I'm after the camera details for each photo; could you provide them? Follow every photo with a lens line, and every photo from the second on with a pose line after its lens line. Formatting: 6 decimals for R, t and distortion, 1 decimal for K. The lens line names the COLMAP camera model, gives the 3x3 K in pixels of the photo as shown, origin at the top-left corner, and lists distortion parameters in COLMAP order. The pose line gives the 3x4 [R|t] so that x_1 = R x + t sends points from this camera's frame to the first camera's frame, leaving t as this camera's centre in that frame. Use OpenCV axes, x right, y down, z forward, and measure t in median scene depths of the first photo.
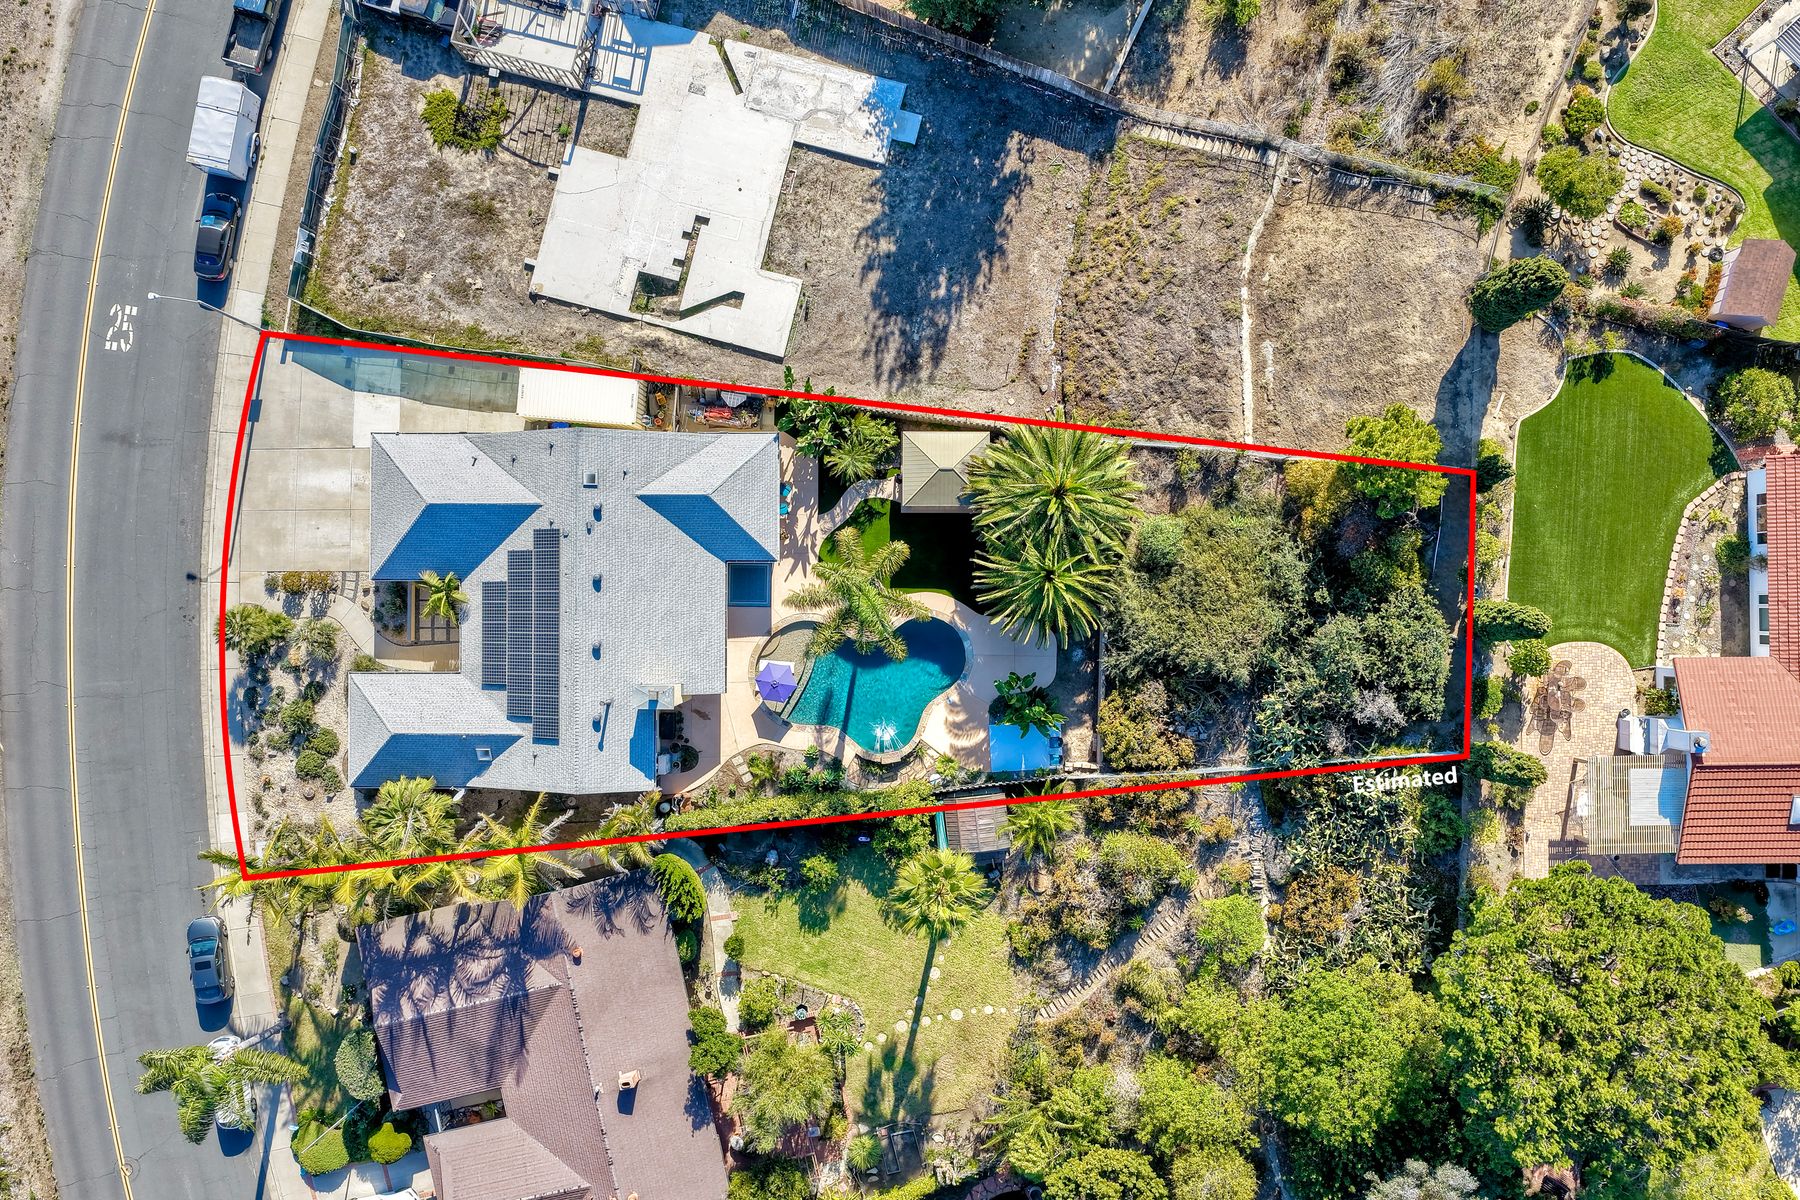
lens RADIAL K [[1477.8, 0, 900.0], [0, 1477.8, 600.0], [0, 0, 1]] dist [0.009247, 0.003224]
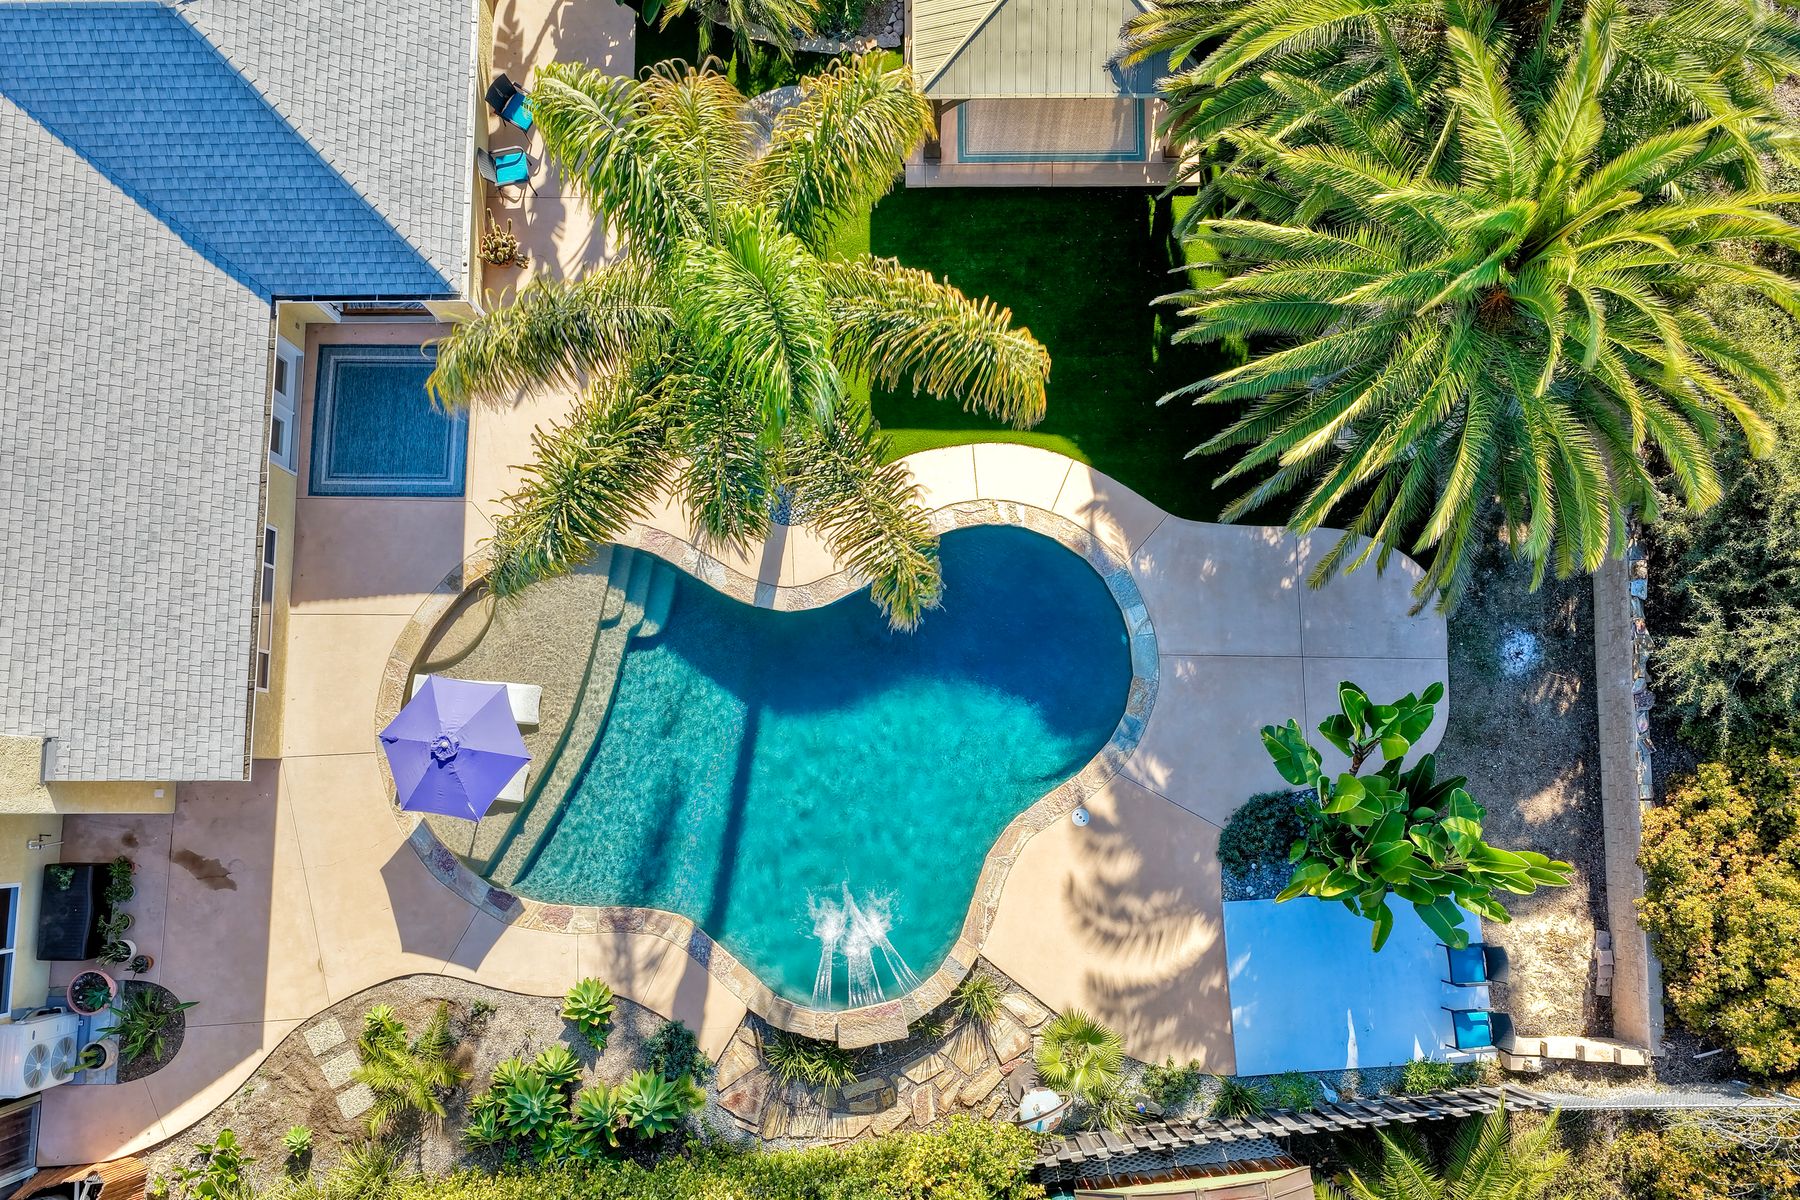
lens RADIAL K [[1477.8, 0, 900.0], [0, 1477.8, 600.0], [0, 0, 1]] dist [0.009247, 0.003224]
pose [[0.999812, -0.000571, 0.019399, -0.006337], [0.003238, 0.990464, -0.137732, 0.066210], [-0.019135, 0.137769, 0.990280, 0.713689]]
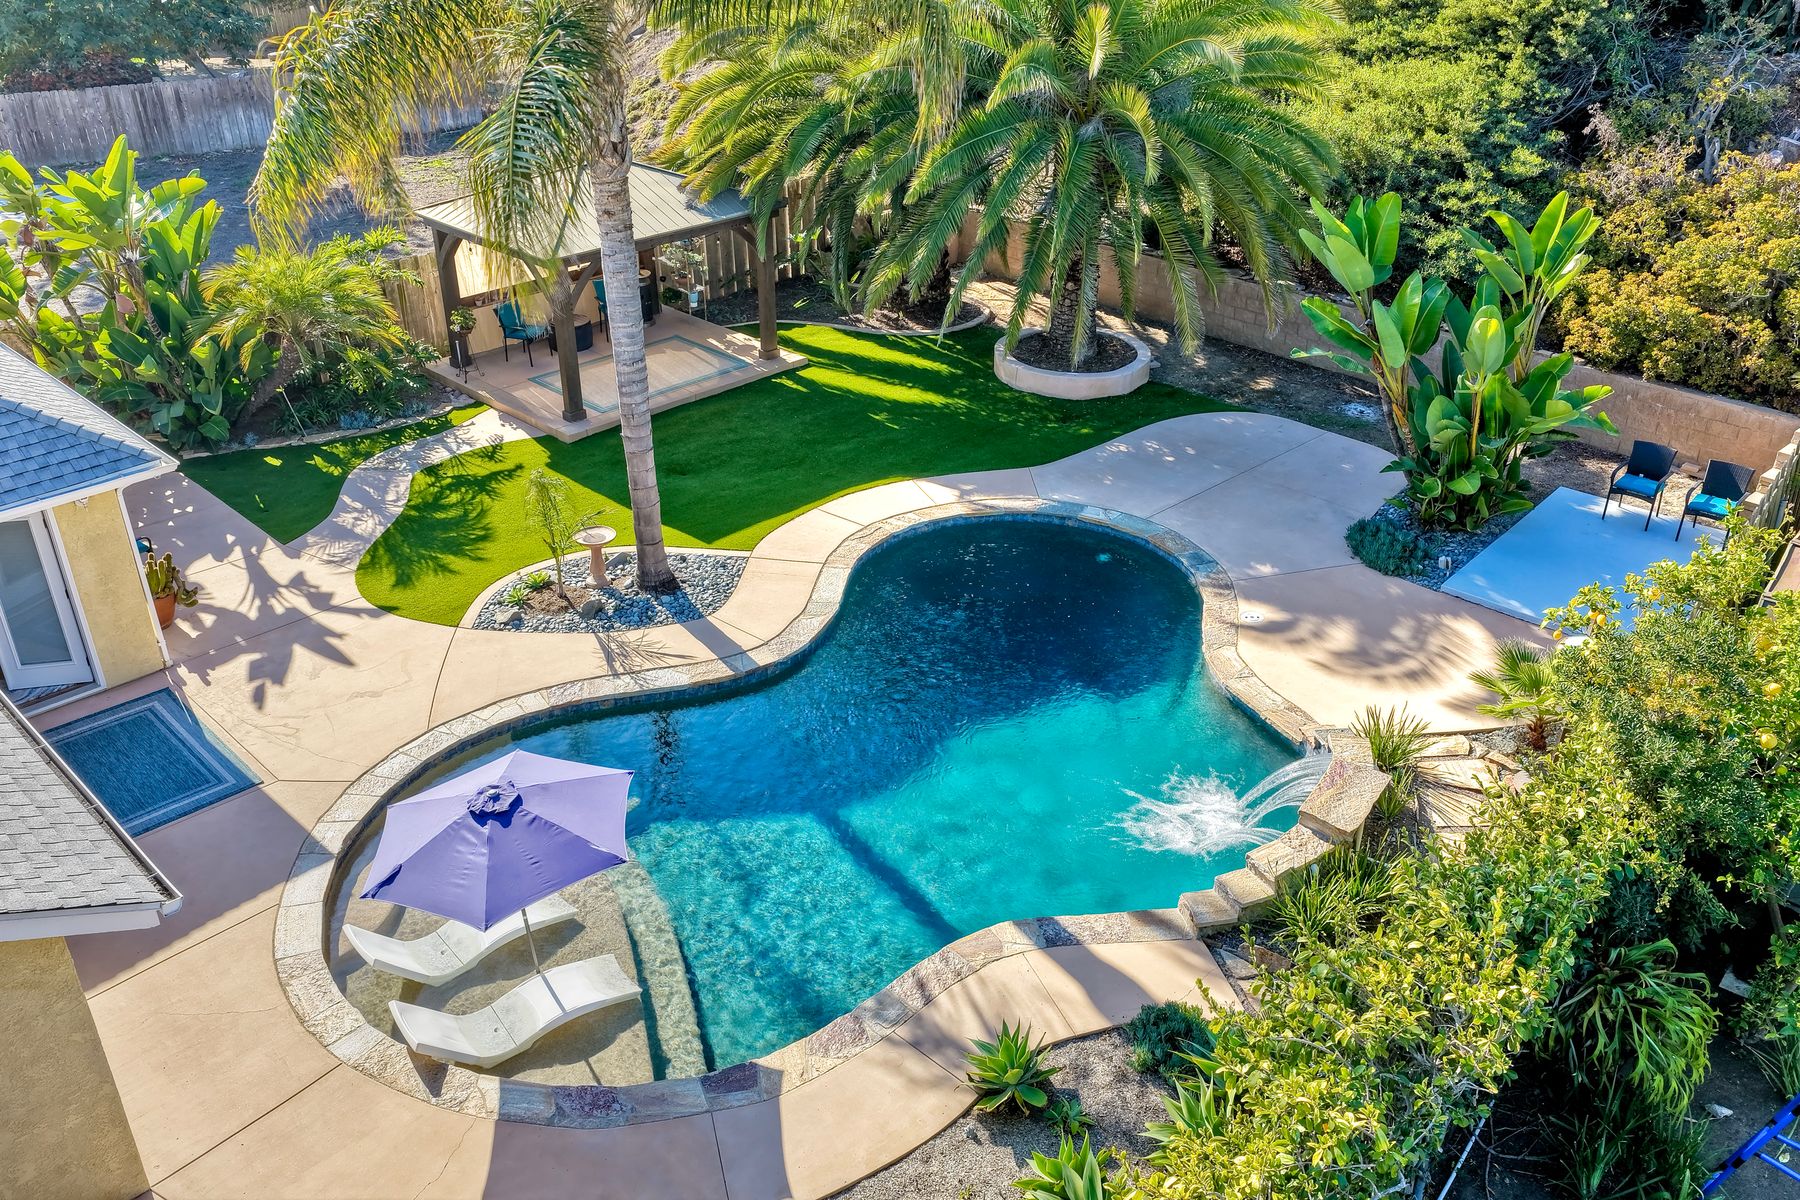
lens RADIAL K [[1477.8, 0, 900.0], [0, 1477.8, 600.0], [0, 0, 1]] dist [0.009247, 0.003224]
pose [[0.707968, -0.334260, 0.622134, -0.136980], [0.705724, 0.368629, -0.605034, 0.162083], [-0.027098, 0.867400, 0.496873, 0.892489]]
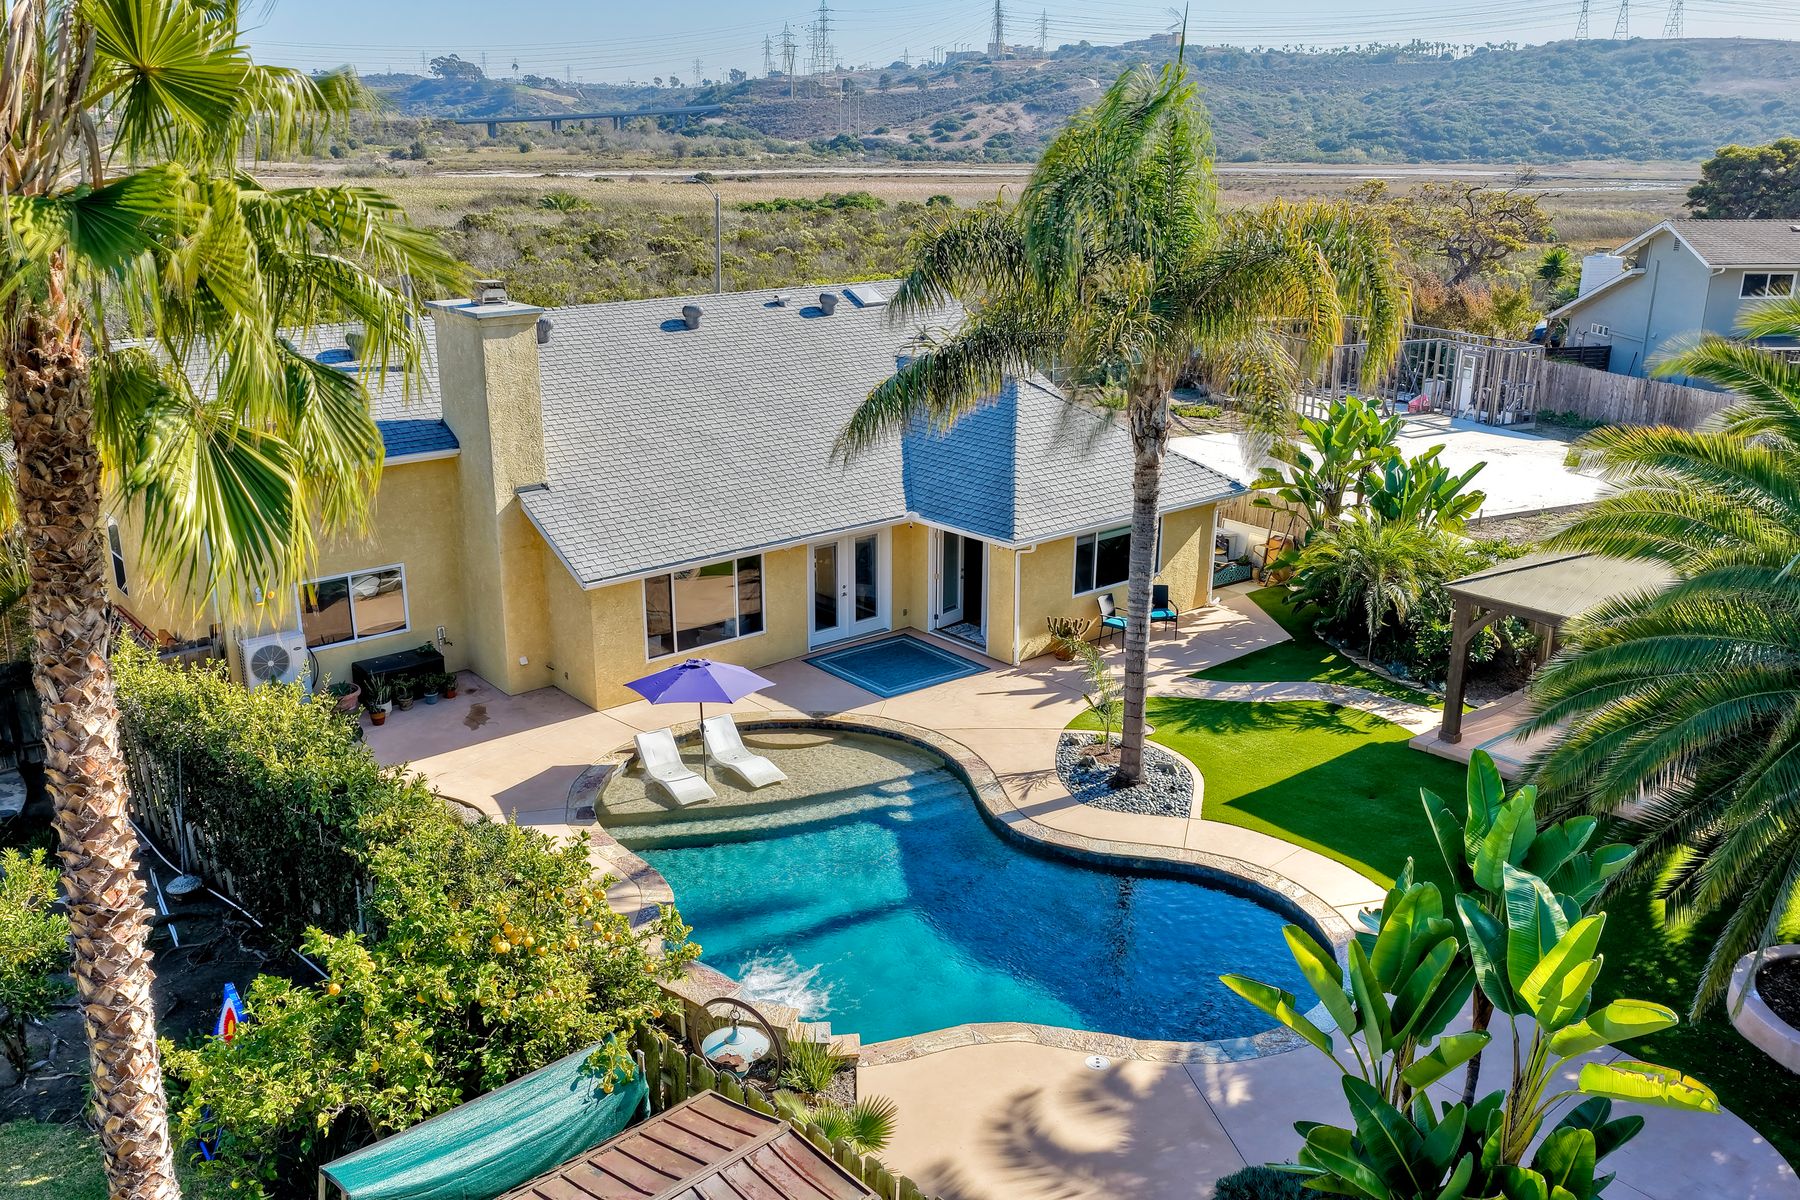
lens RADIAL K [[1477.8, 0, 900.0], [0, 1477.8, 600.0], [0, 0, 1]] dist [0.009247, 0.003224]
pose [[0.636391, 0.240587, -0.732888, 0.139295], [-0.771319, 0.208984, -0.601159, 0.186447], [0.008531, 0.947863, 0.318564, 0.885338]]
